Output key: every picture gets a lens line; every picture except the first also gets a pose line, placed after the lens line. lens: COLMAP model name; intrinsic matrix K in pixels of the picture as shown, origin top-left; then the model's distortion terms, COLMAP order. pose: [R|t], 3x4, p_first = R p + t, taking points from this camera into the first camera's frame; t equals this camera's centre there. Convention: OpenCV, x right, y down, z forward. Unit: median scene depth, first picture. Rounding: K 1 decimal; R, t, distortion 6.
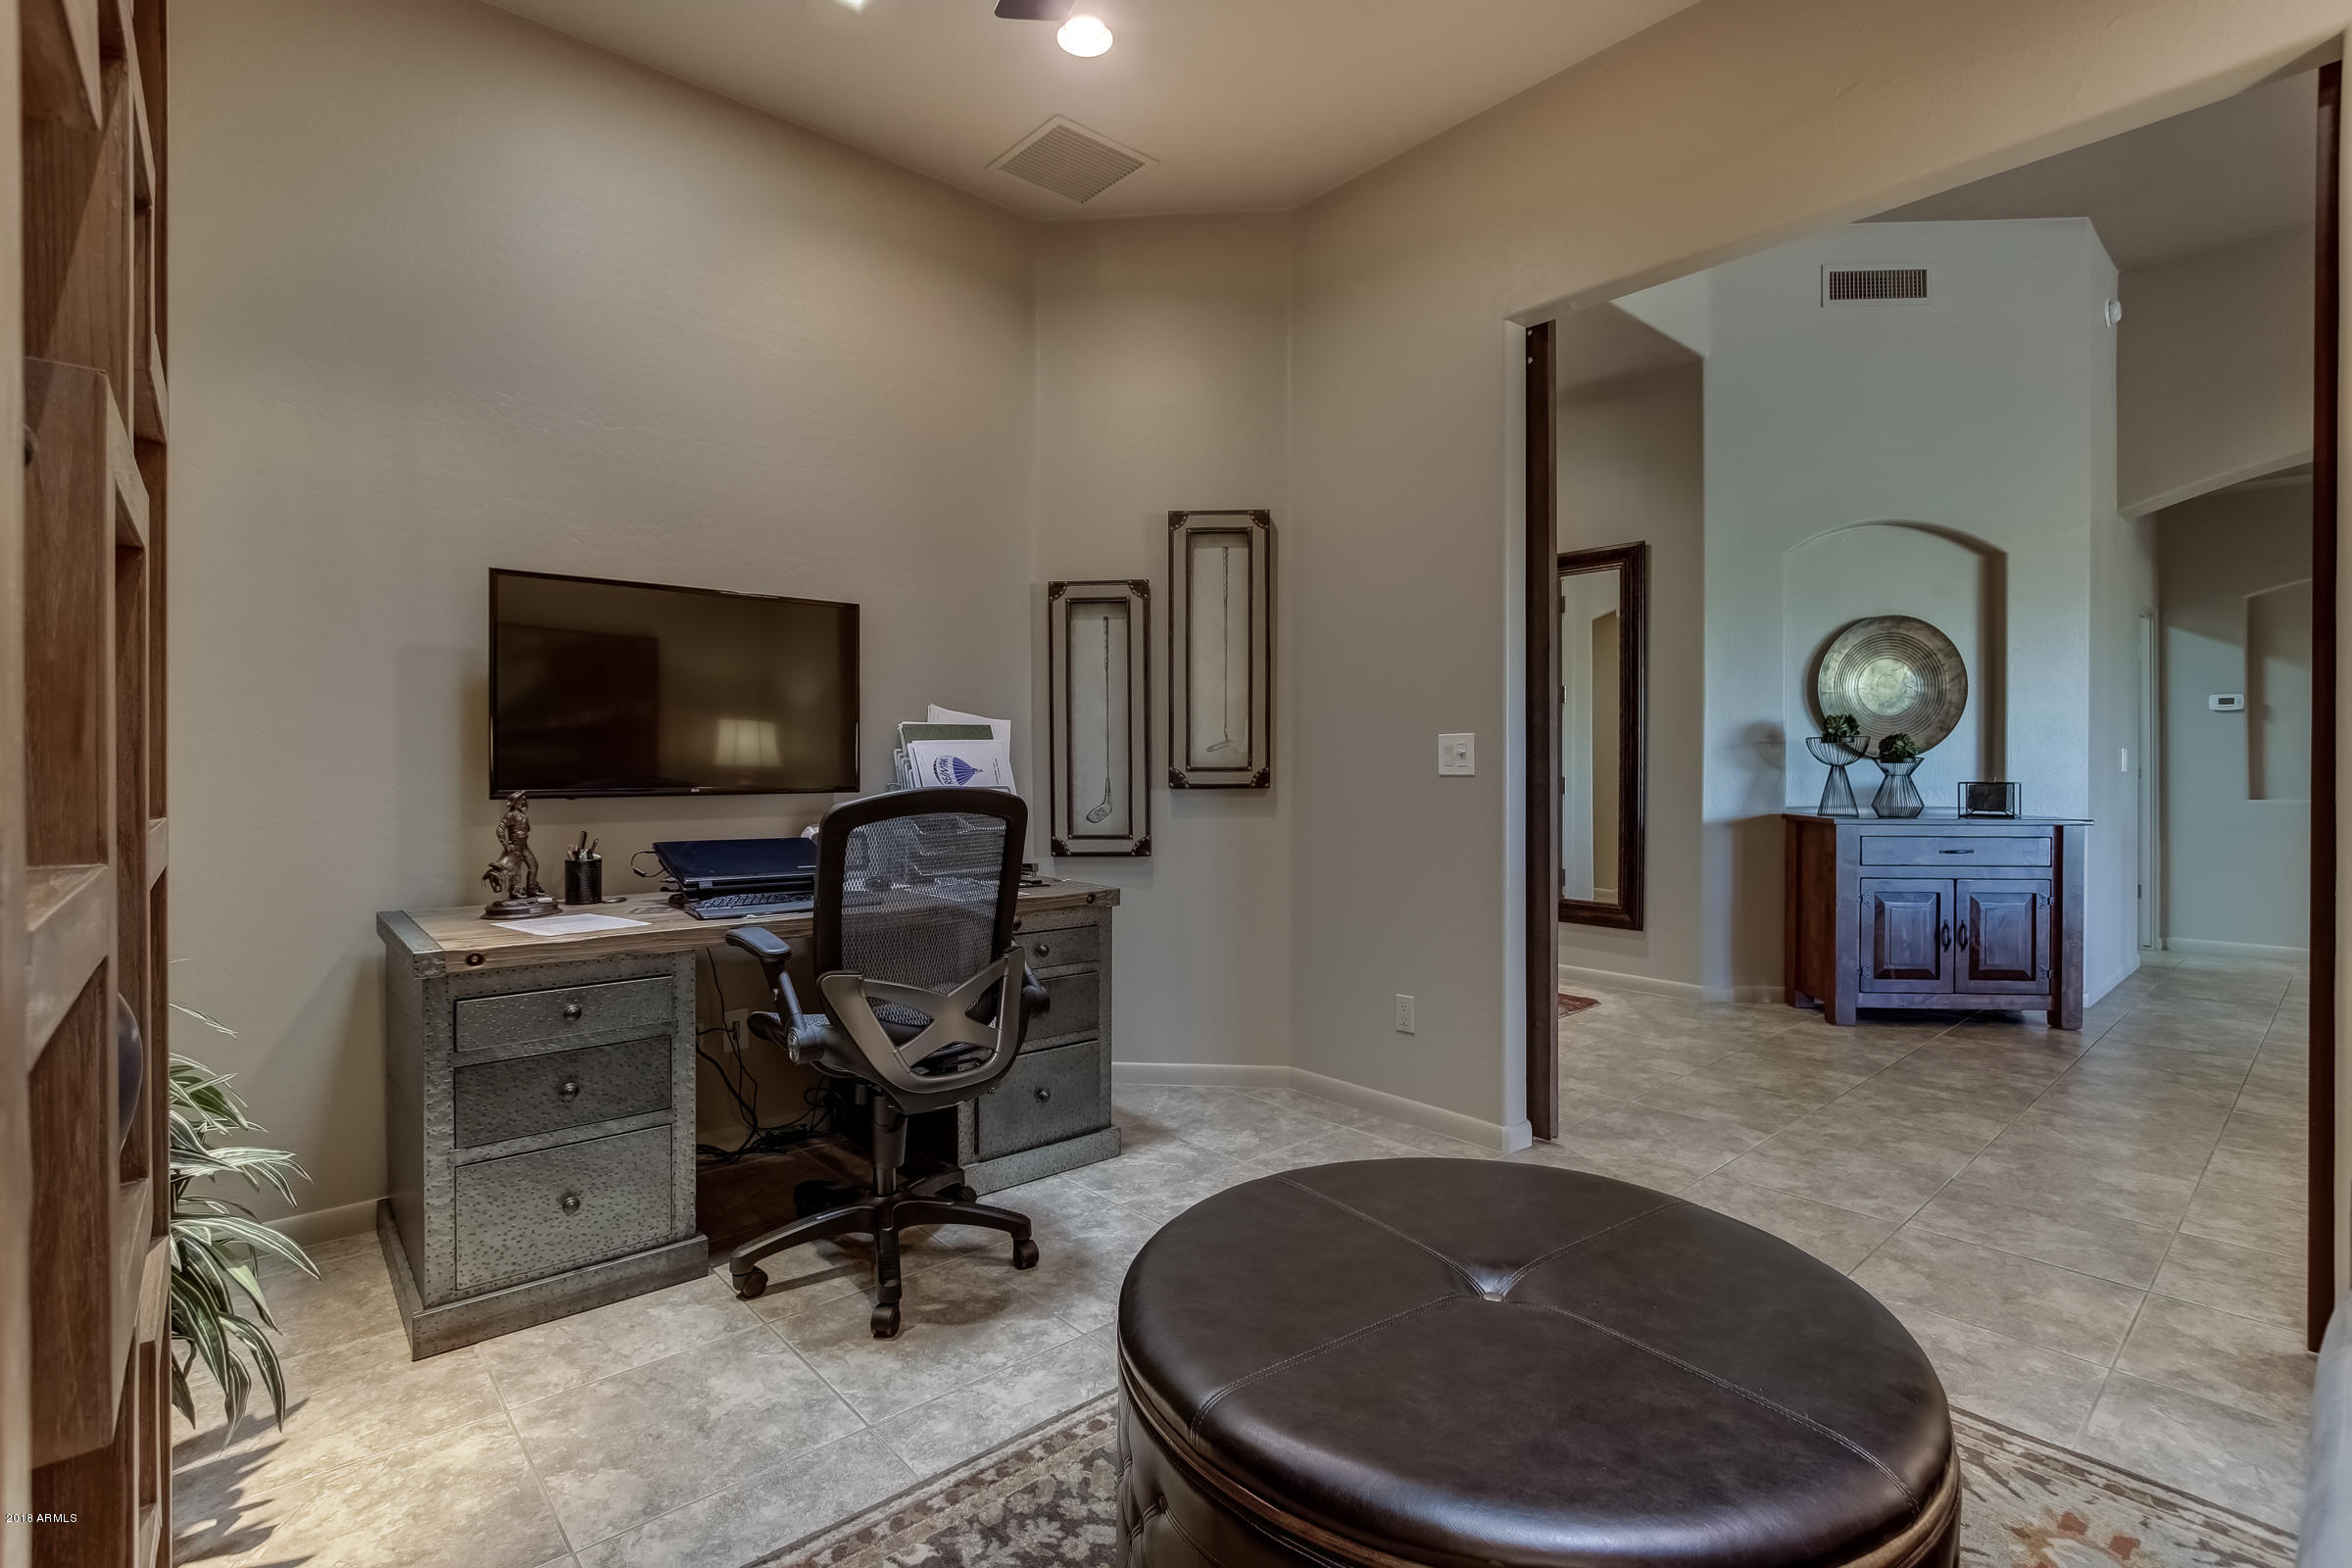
lens RADIAL K [[1083.6, 0, 1180.1], [0, 1083.6, 779.6], [0, 0, 1]] dist [-0.014548, 0.003023]
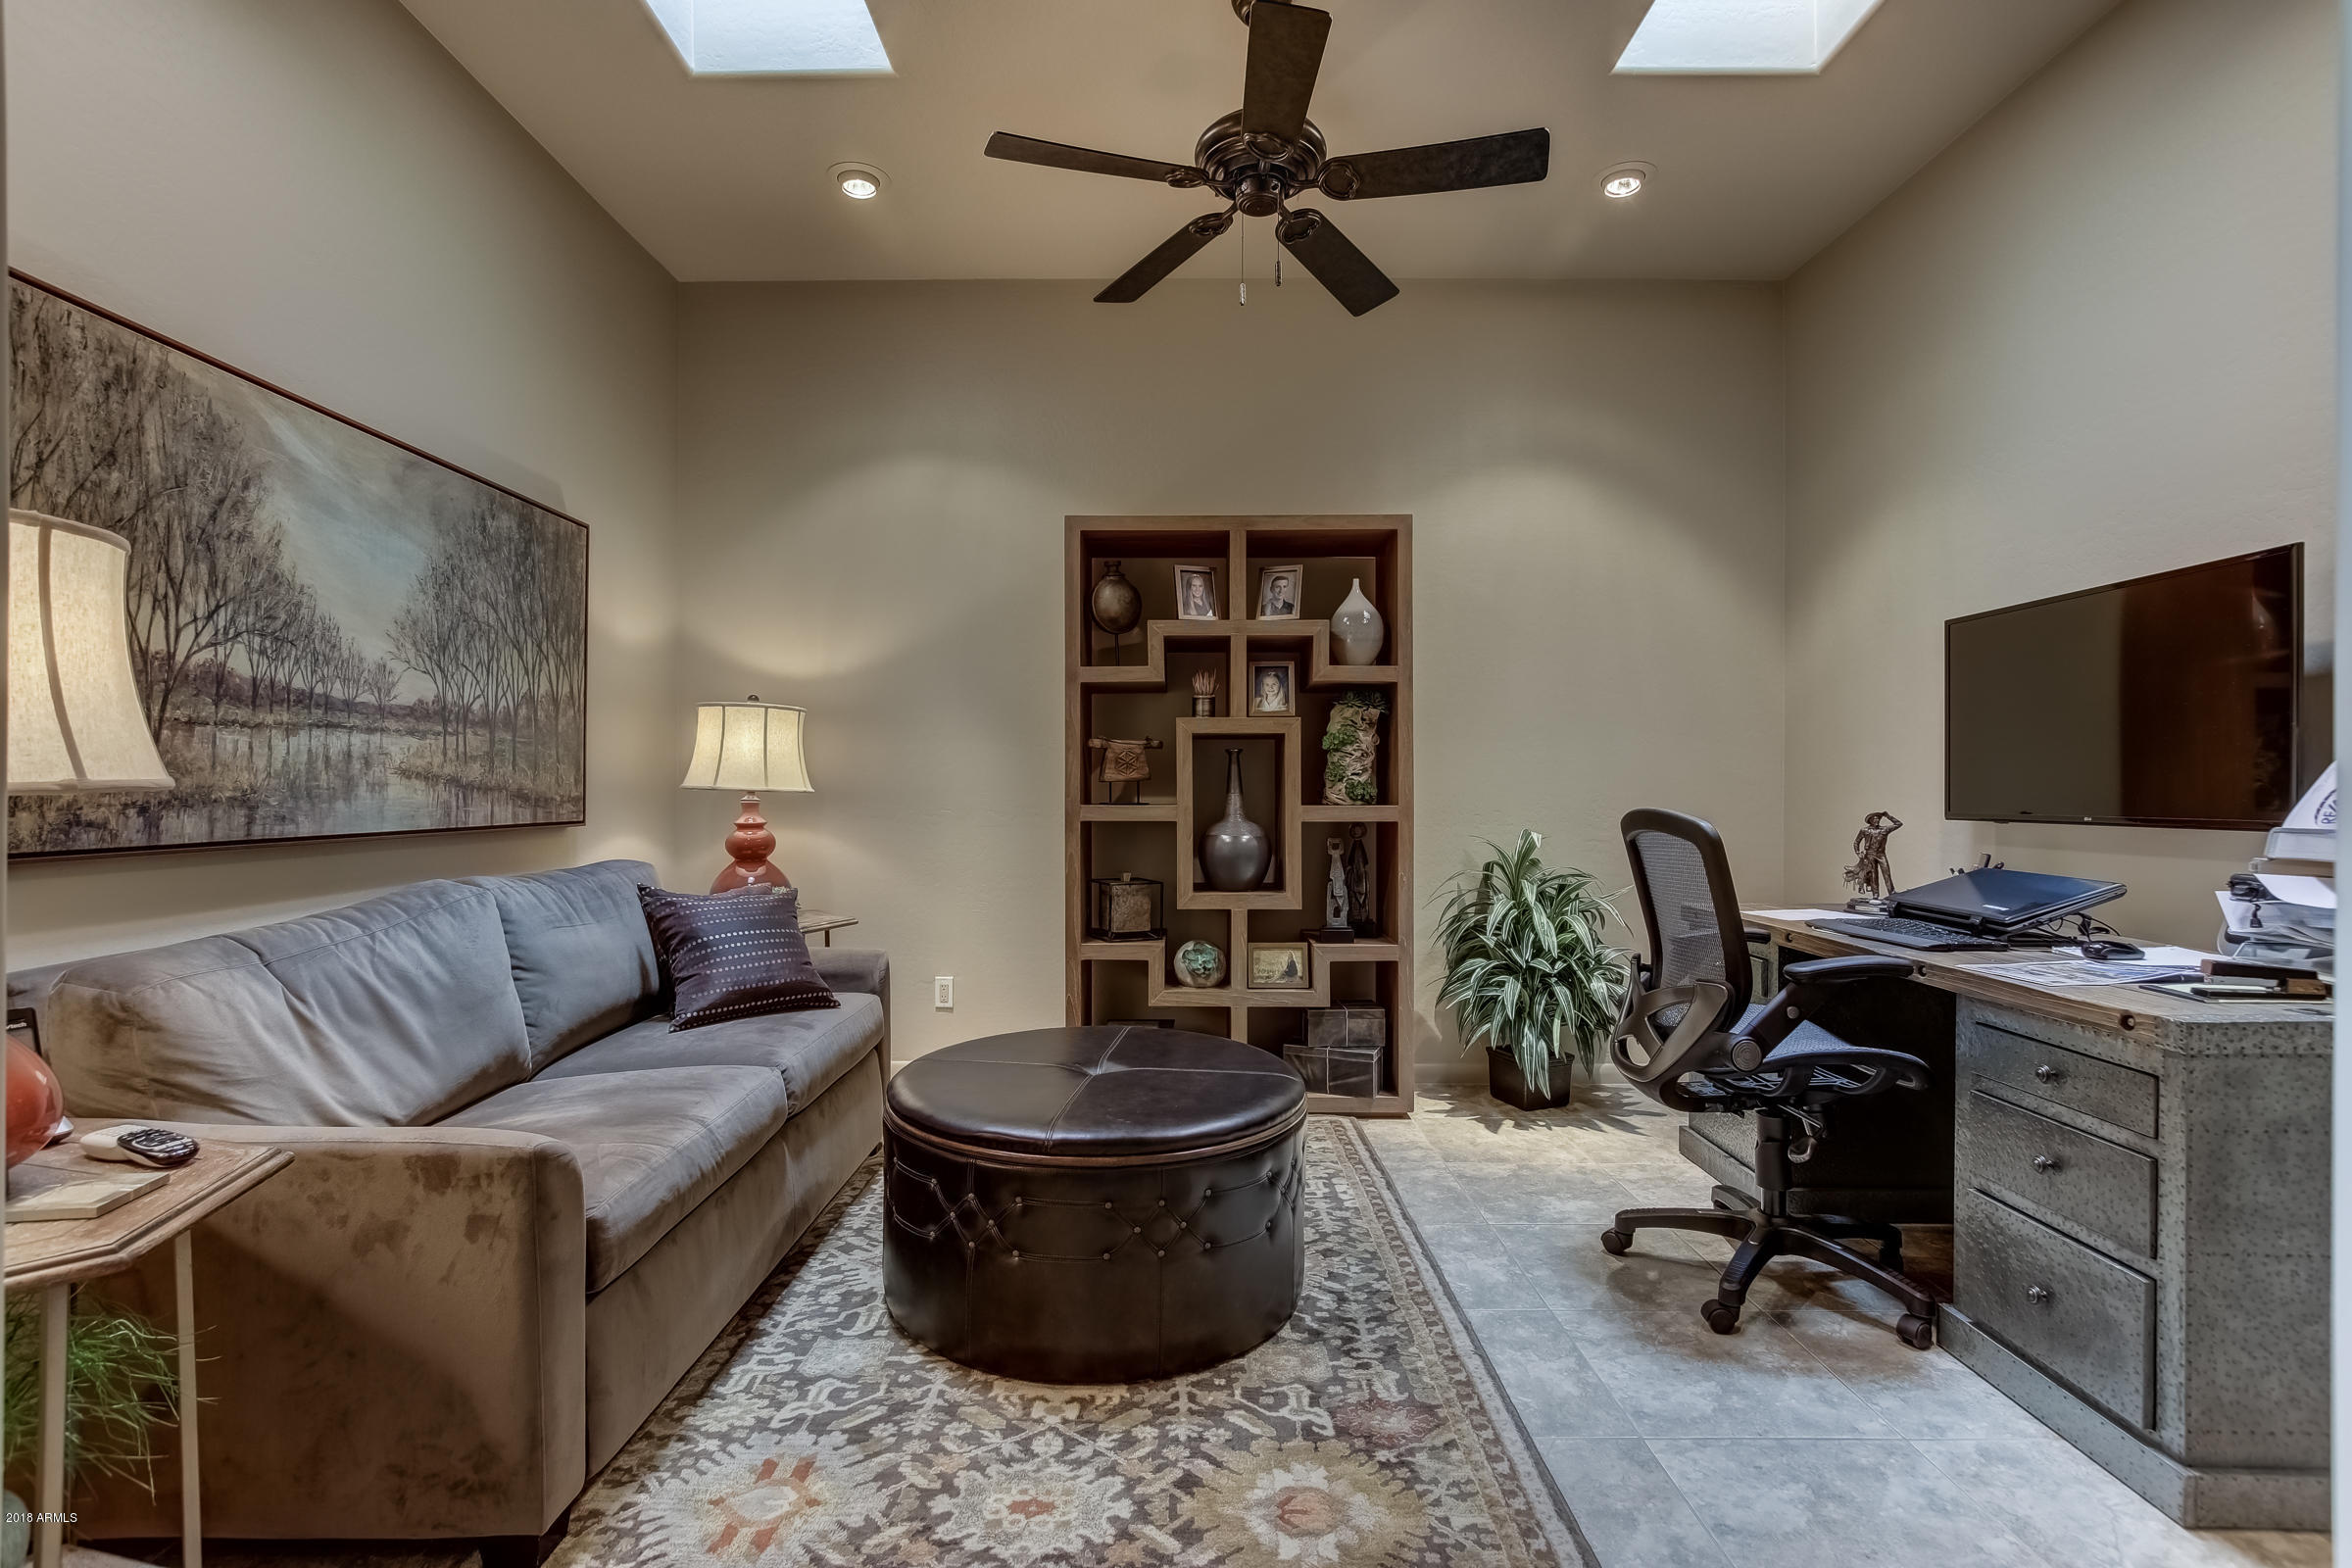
lens RADIAL K [[1083.6, 0, 1170.6], [0, 1083.6, 784.9], [0, 0, 1]] dist [-0.014548, 0.003023]
pose [[-0.678692, -0.004197, -0.734411, 1.205305], [-0.006456, 0.999979, 0.000252, -0.022420], [0.734395, 0.004912, -0.678704, 1.792155]]
